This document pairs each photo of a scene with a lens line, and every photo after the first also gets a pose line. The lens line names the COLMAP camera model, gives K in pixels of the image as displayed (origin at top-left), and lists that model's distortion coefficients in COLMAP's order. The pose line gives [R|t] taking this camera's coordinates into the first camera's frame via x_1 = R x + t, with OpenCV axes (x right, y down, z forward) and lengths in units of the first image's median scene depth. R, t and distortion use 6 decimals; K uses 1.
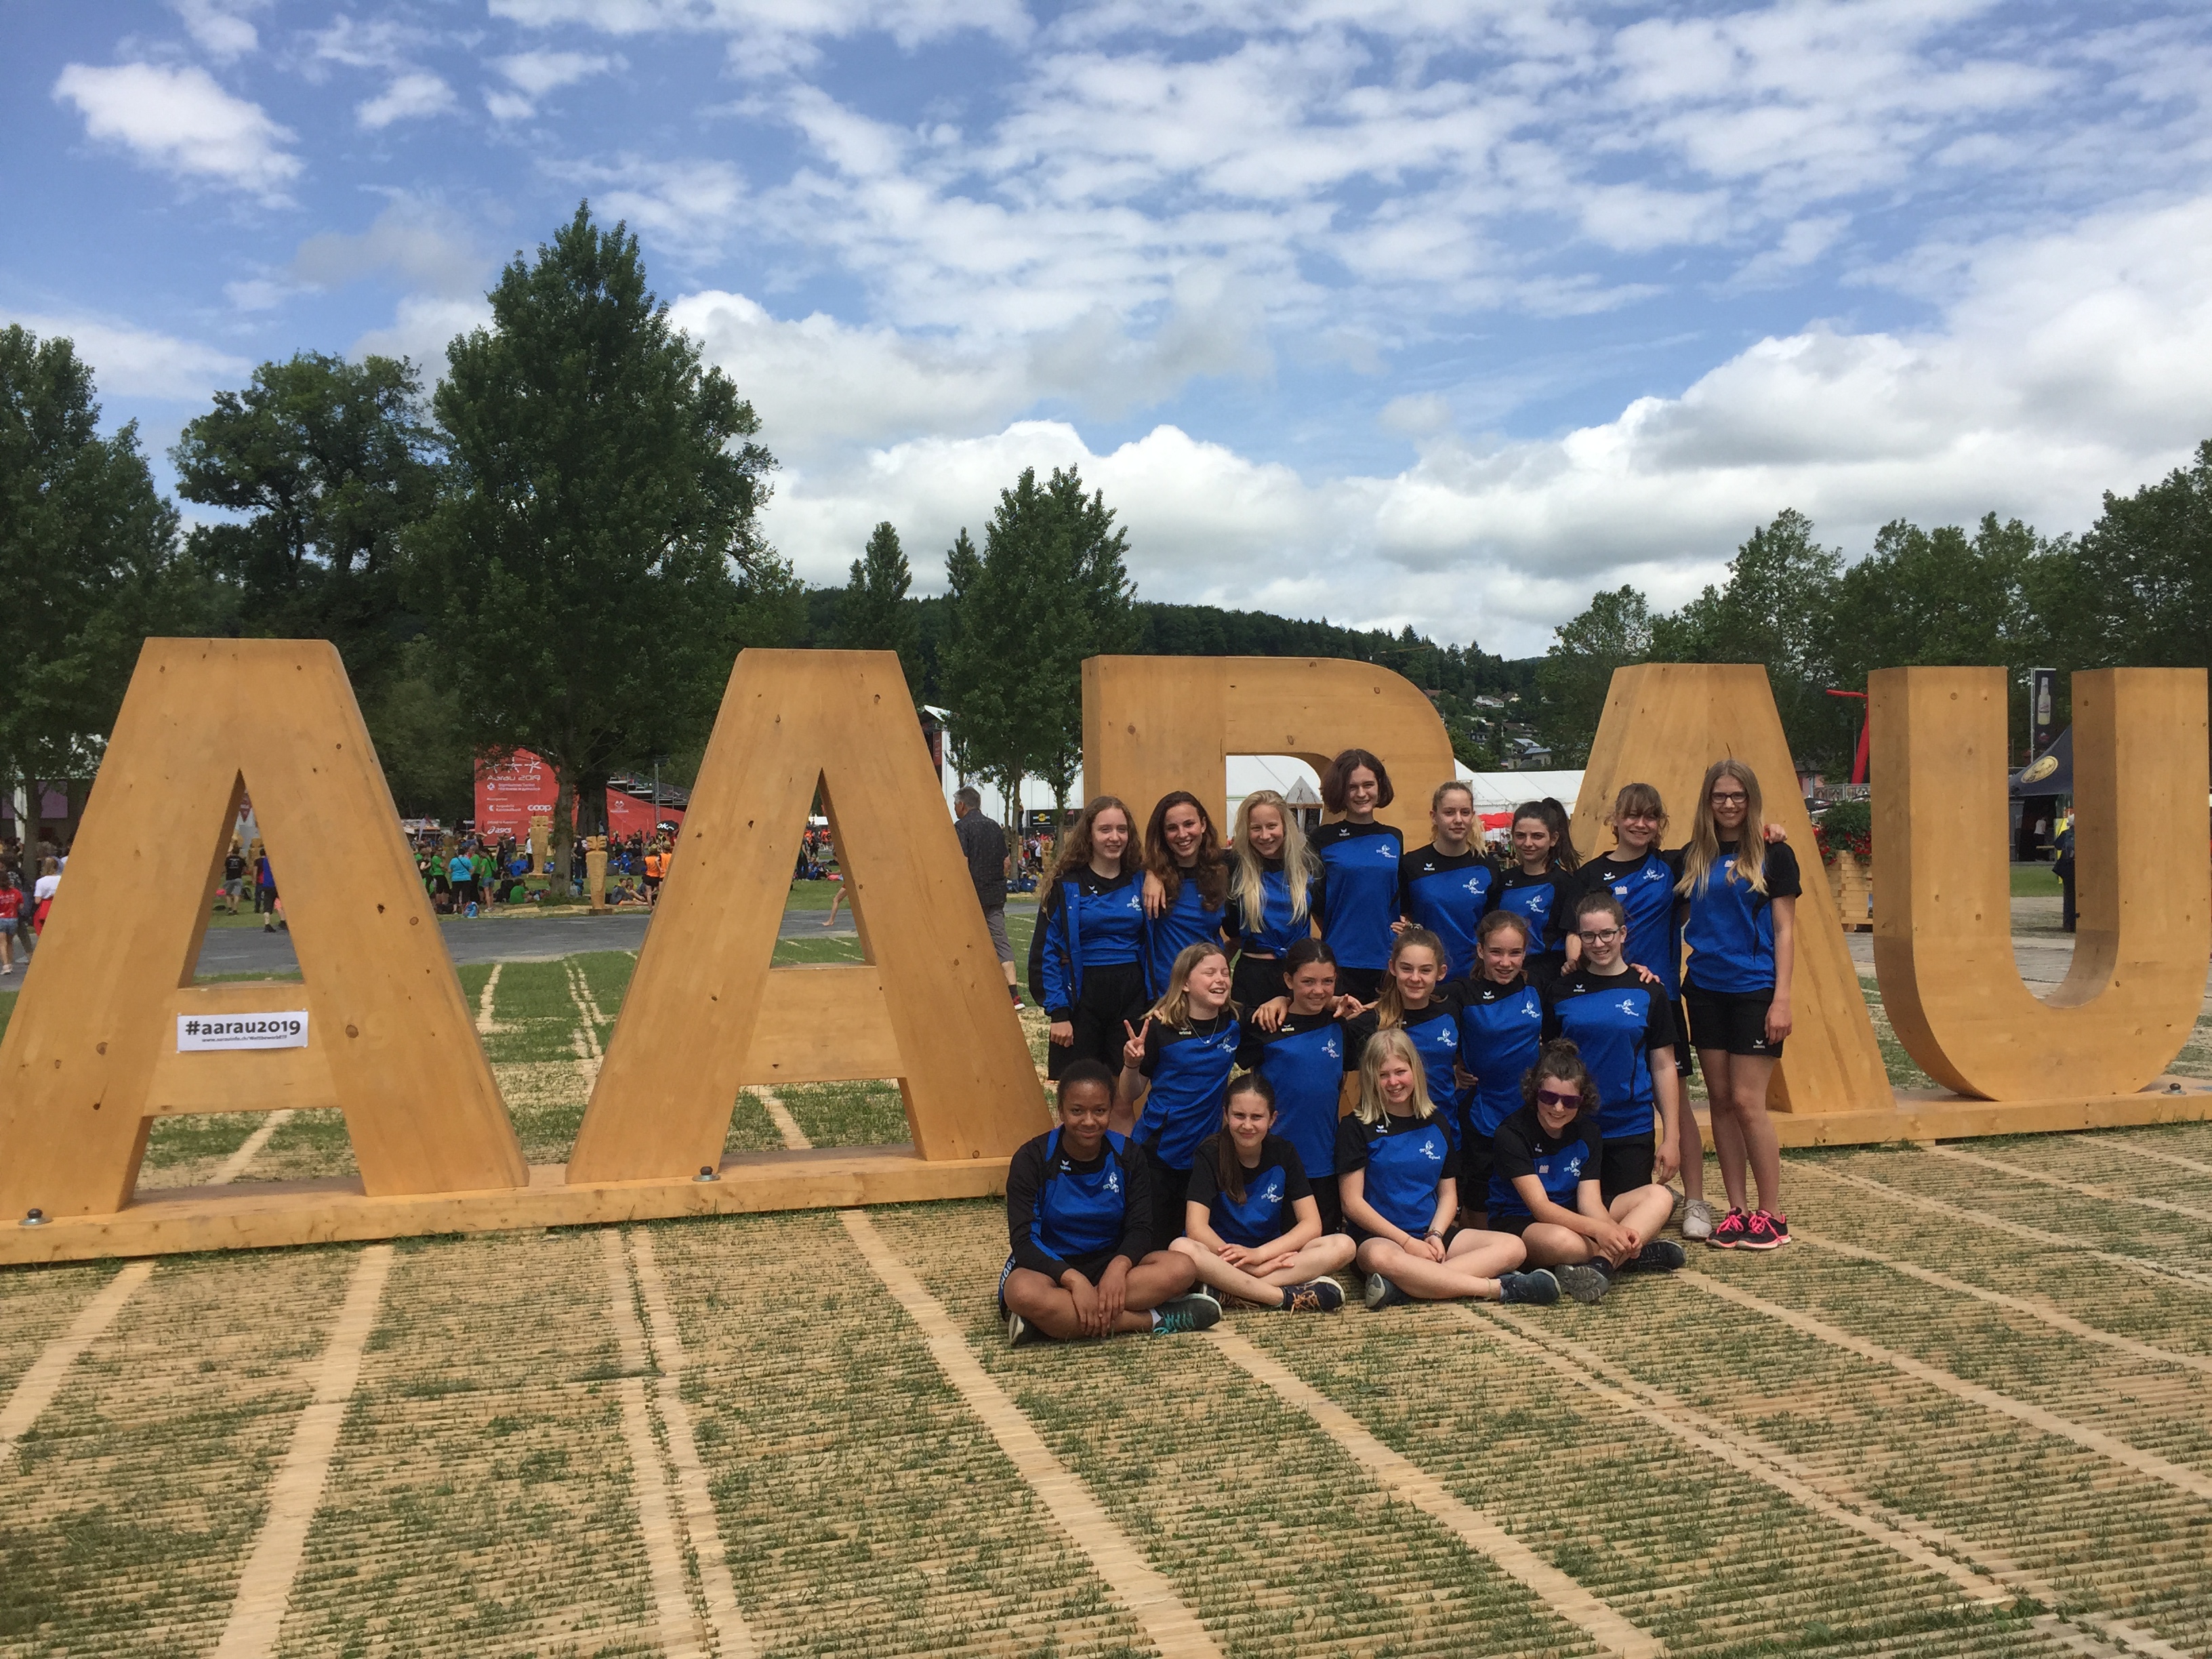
lens RADIAL K [[1893.2, 0, 1117.8], [0, 1893.2, 817.7], [0, 0, 1]] dist [0.089536, -0.127958]
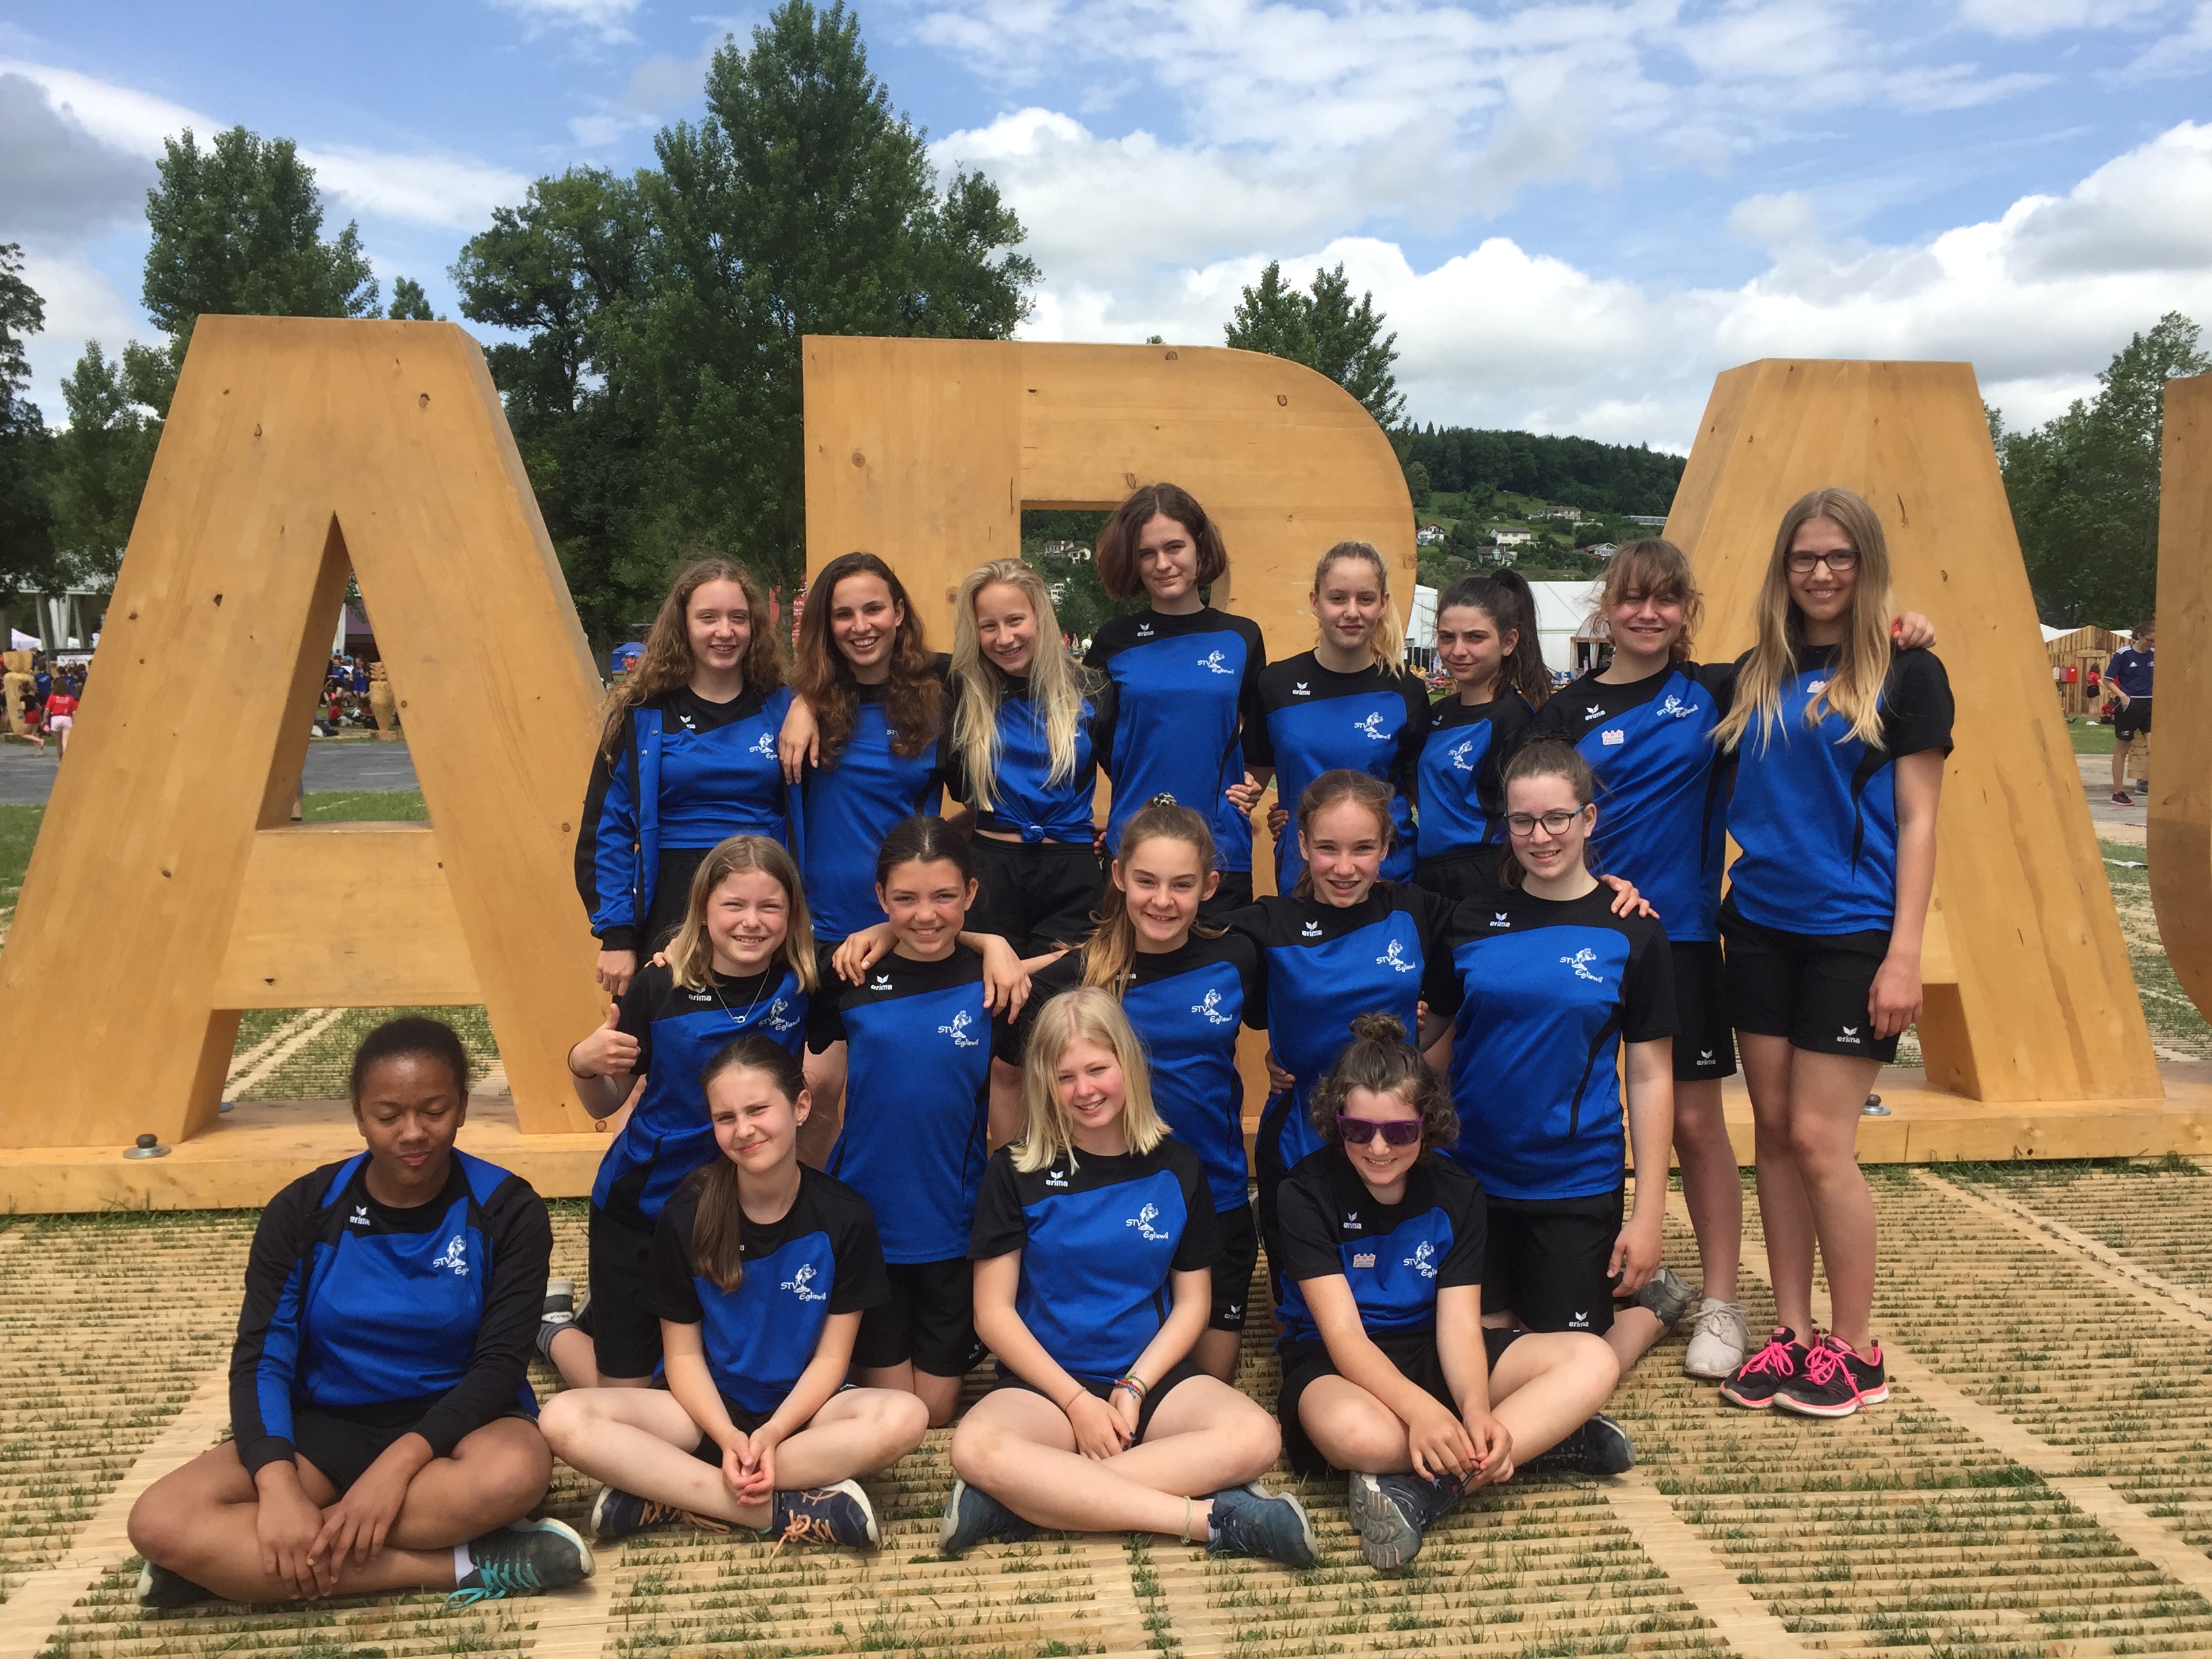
lens RADIAL K [[1887.1, 0, 1106.0], [0, 1887.1, 829.5], [0, 0, 1]] dist [0.093446, -0.146306]
pose [[0.986618, 0.030667, -0.160137, 0.224496], [-0.015403, 0.995291, 0.095704, 0.015389], [0.162317, -0.091956, 0.982444, 0.468915]]
